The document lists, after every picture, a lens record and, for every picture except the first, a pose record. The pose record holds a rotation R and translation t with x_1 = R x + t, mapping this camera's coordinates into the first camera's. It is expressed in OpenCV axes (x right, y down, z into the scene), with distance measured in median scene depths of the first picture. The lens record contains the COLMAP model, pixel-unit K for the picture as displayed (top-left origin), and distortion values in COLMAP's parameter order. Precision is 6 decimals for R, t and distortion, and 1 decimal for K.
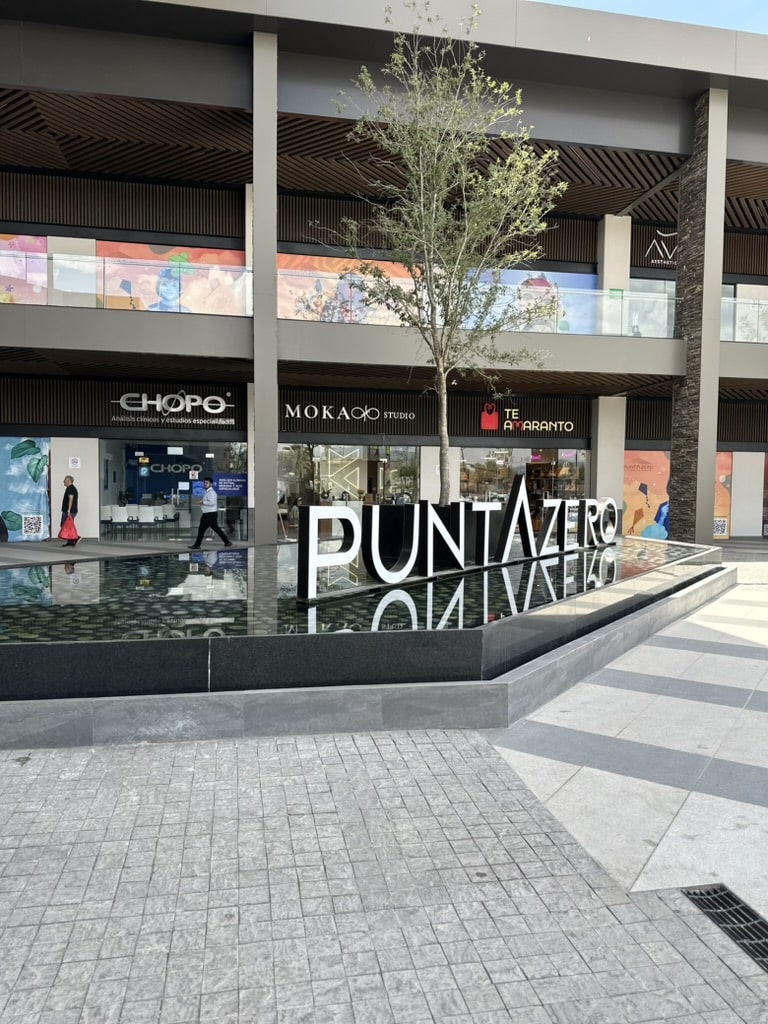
lens RADIAL K [[721.6, 0, 381.9], [0, 721.6, 528.2], [0, 0, 1]] dist [0.066980, -0.081011]
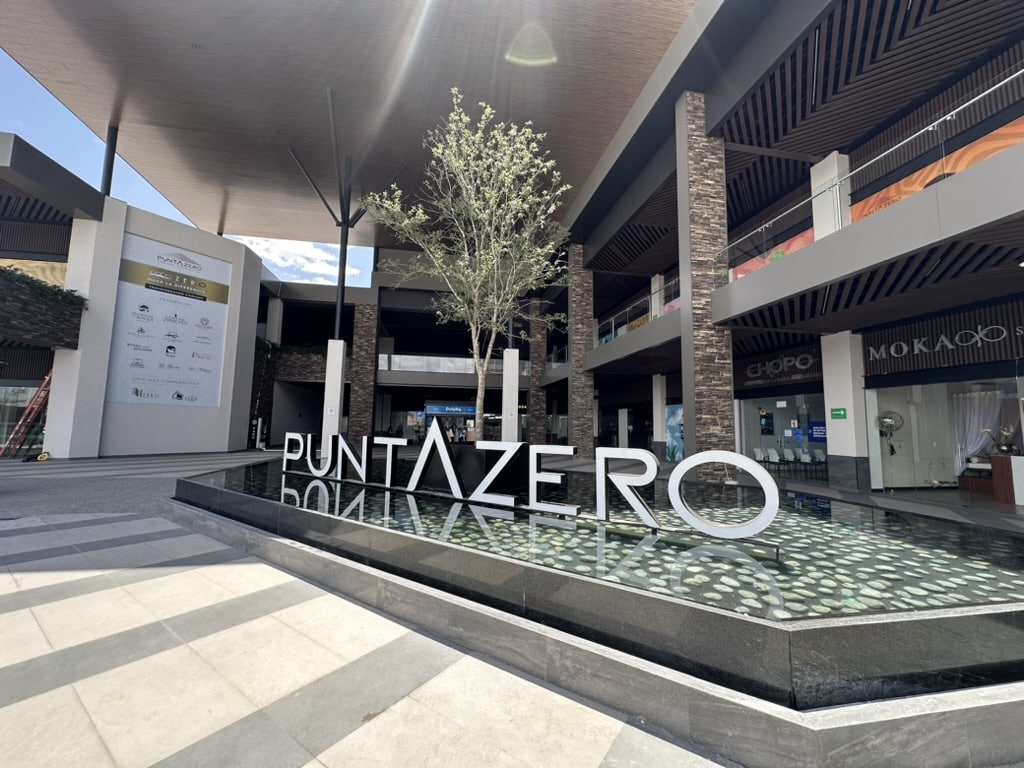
lens RADIAL K [[410.6, 0, 512.3], [0, 410.6, 383.7], [0, 0, 1]] dist [0.000125, 0.000127]
pose [[-0.011107, -0.112882, -0.993546, 0.747615], [-0.073629, 0.991003, -0.111770, -0.055348], [0.997224, 0.071912, -0.019319, 1.019882]]
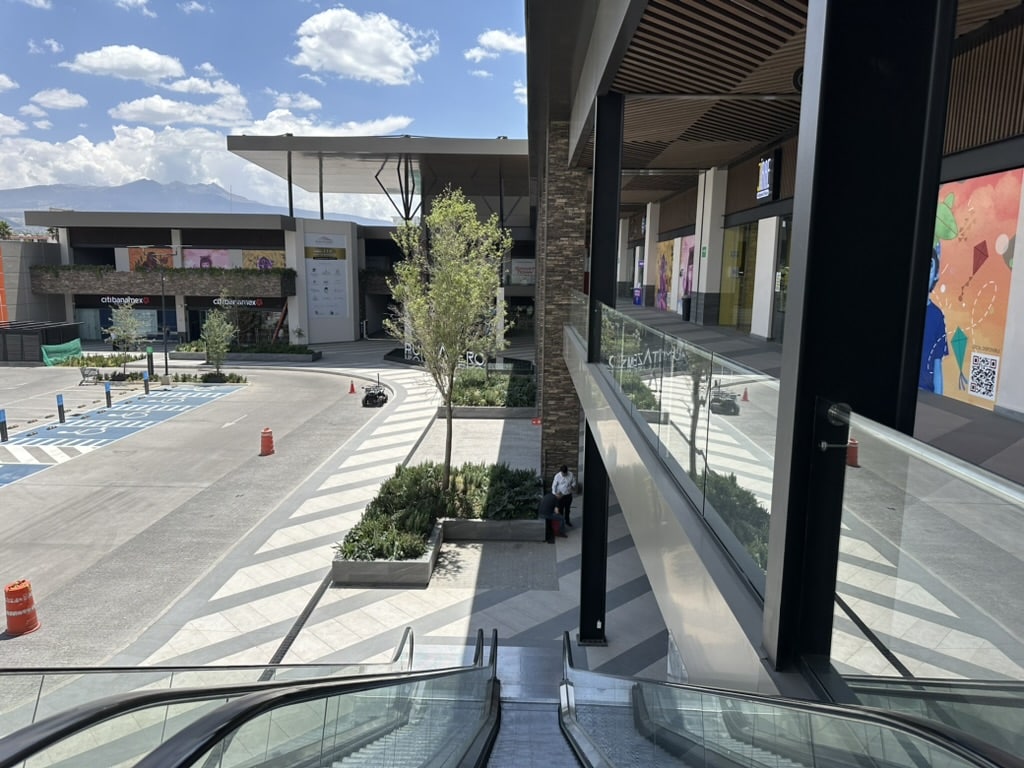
lens RADIAL K [[721.6, 0, 518.3], [0, 721.6, 383.2], [0, 0, 1]] dist [0.066980, -0.081011]
pose [[-0.204013, 0.142132, -0.968595, 4.541818], [-0.071828, 0.984564, 0.159605, -0.582020], [0.976330, 0.102134, -0.190654, 2.266946]]
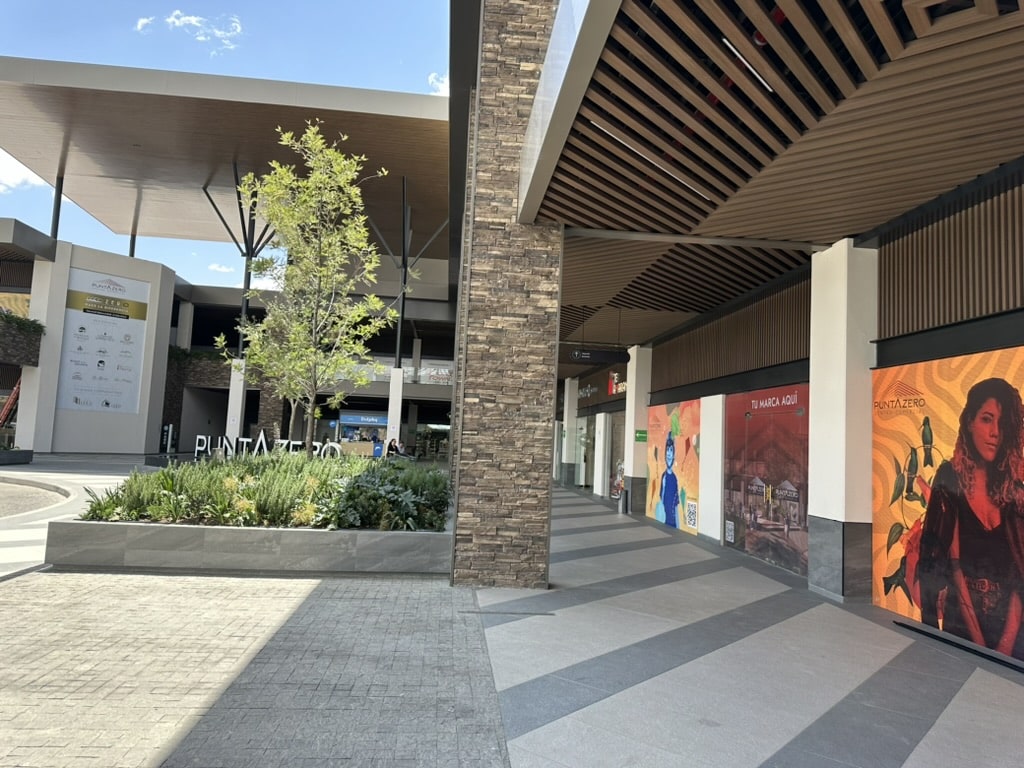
lens RADIAL K [[721.6, 0, 503.2], [0, 721.6, 374.2], [0, 0, 1]] dist [0.066980, -0.081011]
pose [[-0.107736, -0.107913, -0.988305, 2.359620], [-0.105478, 0.989722, -0.096570, -0.095526], [0.988568, 0.093840, -0.118011, 1.902596]]
